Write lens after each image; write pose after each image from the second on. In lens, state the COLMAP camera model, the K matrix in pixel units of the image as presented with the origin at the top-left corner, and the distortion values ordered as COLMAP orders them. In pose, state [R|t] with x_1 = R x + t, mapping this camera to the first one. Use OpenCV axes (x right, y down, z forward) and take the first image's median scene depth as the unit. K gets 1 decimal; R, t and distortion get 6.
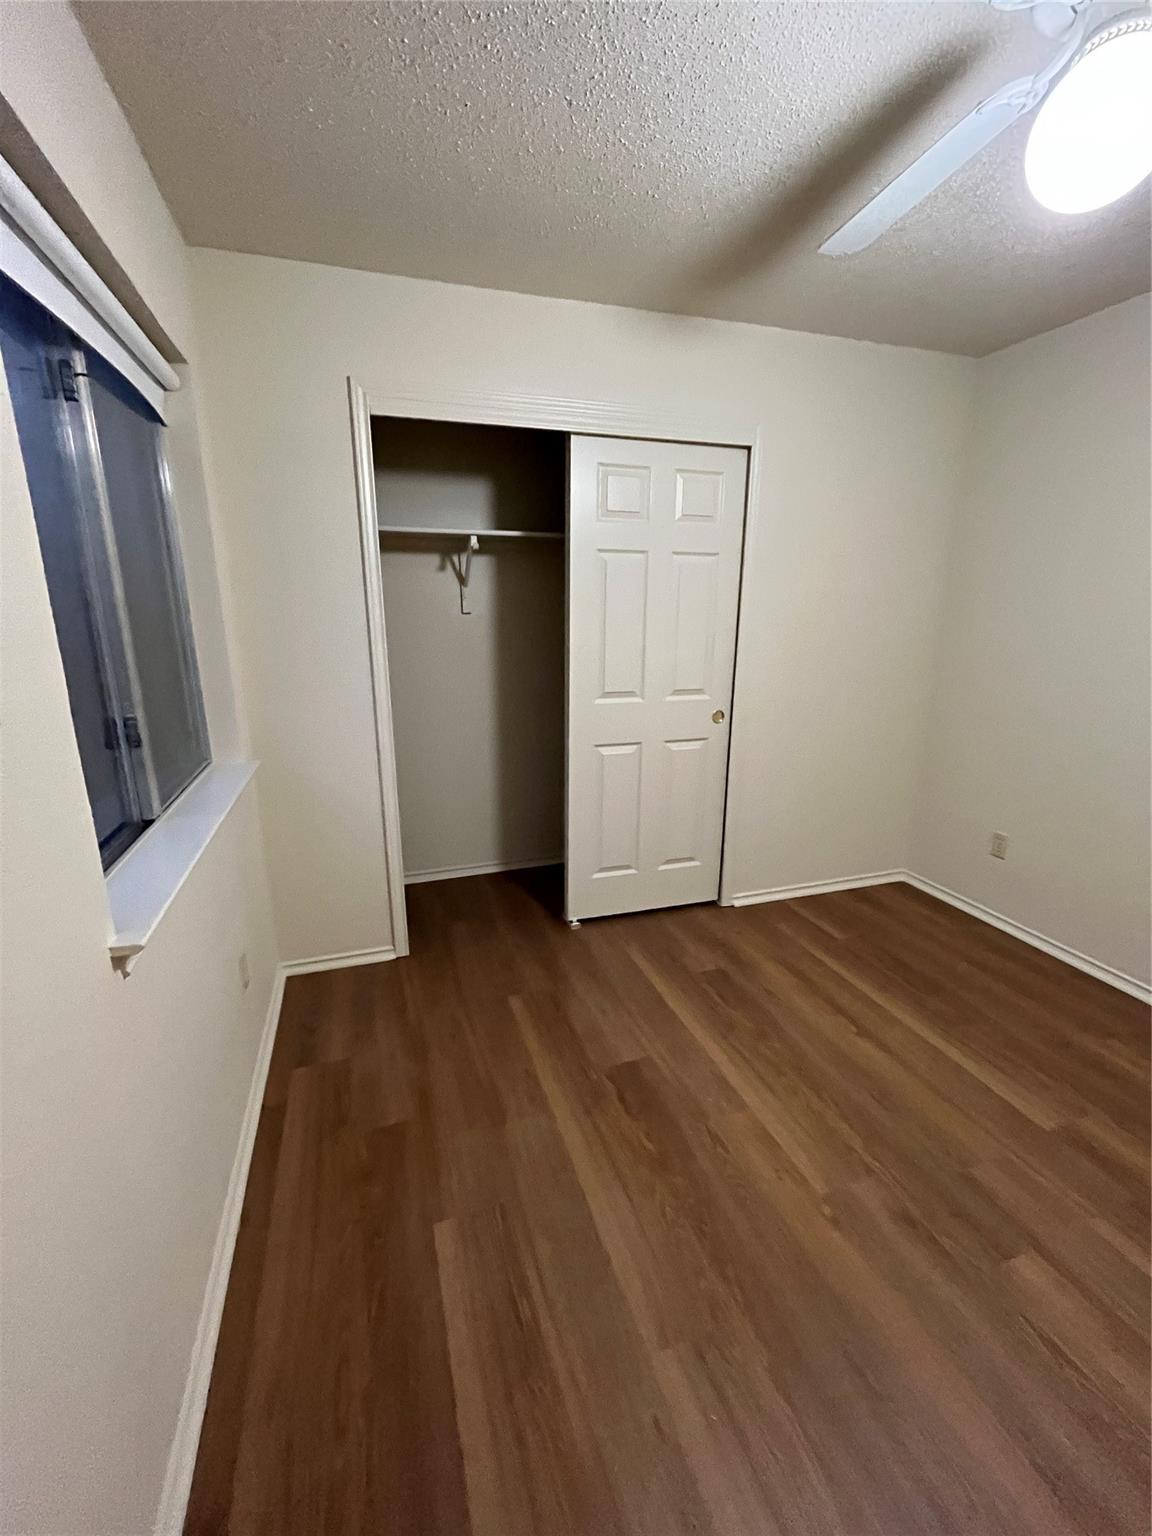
lens RADIAL K [[624.6, 0, 572.1], [0, 624.6, 770.5], [0, 0, 1]] dist [-0.001094, -0.000695]
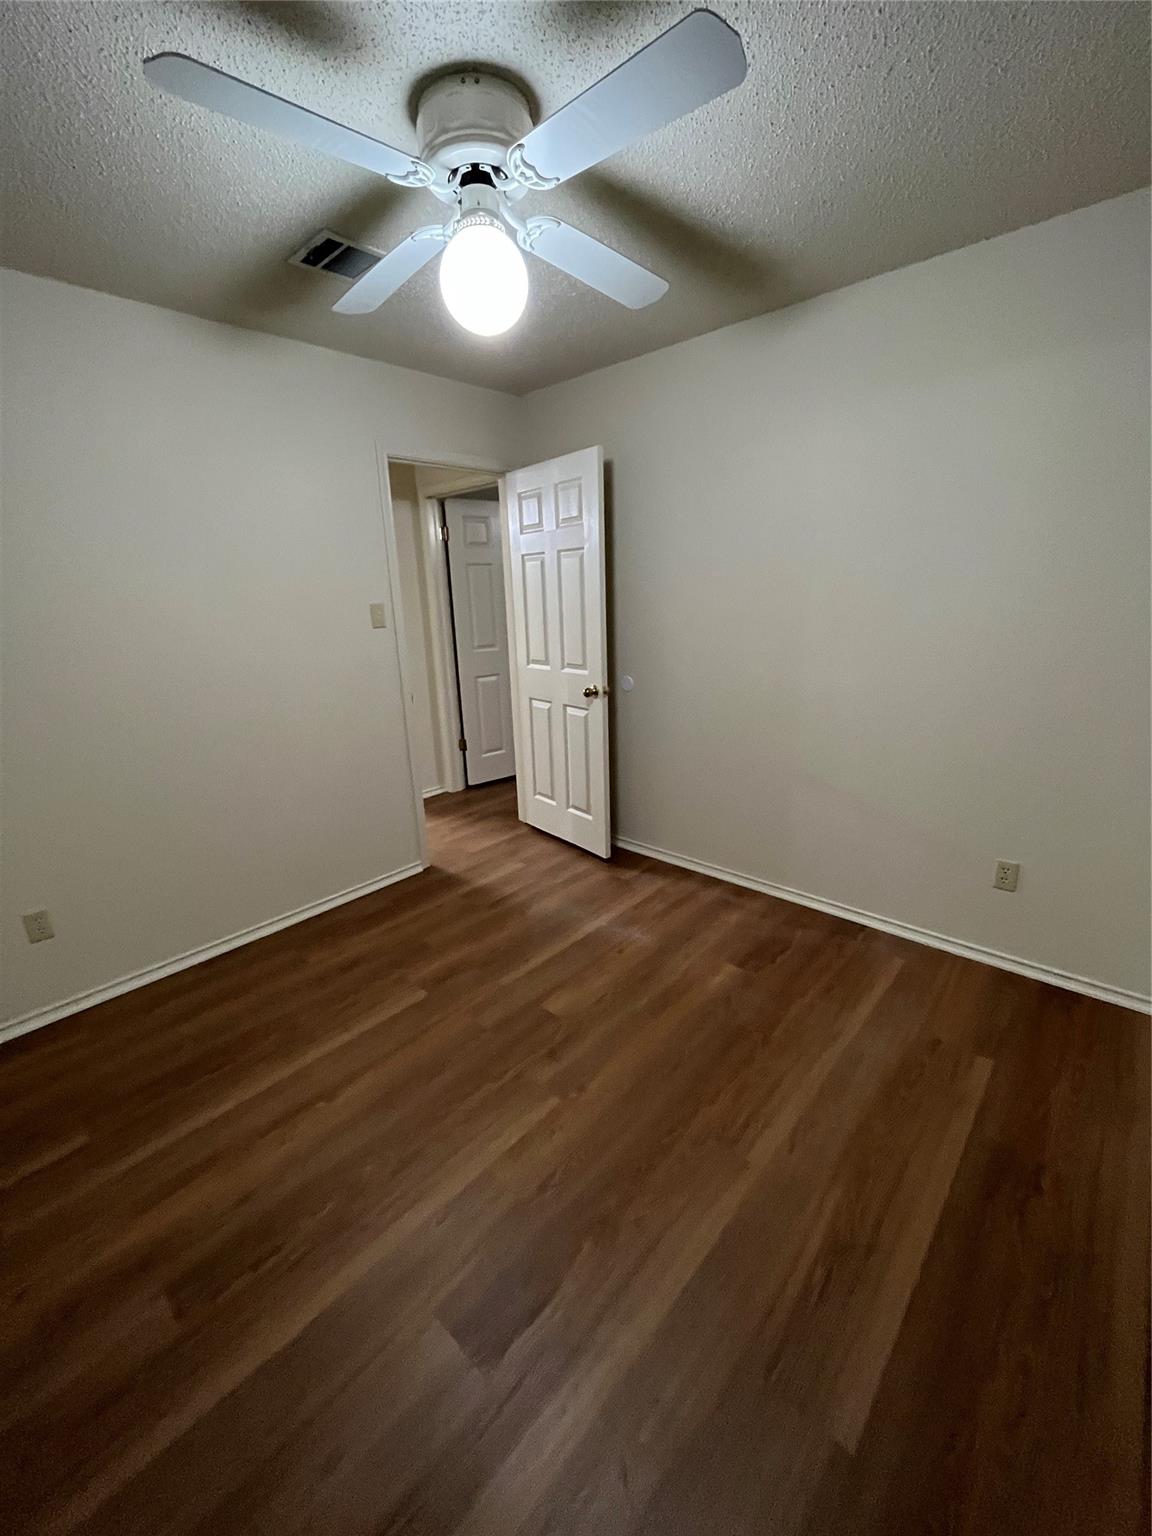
lens RADIAL K [[624.6, 0, 572.1], [0, 624.6, 770.5], [0, 0, 1]] dist [-0.001094, -0.000695]
pose [[-0.488204, -0.225408, 0.843118, -0.430212], [0.253577, 0.887755, 0.384174, -0.300258], [-0.835078, 0.401351, -0.376248, 1.065428]]
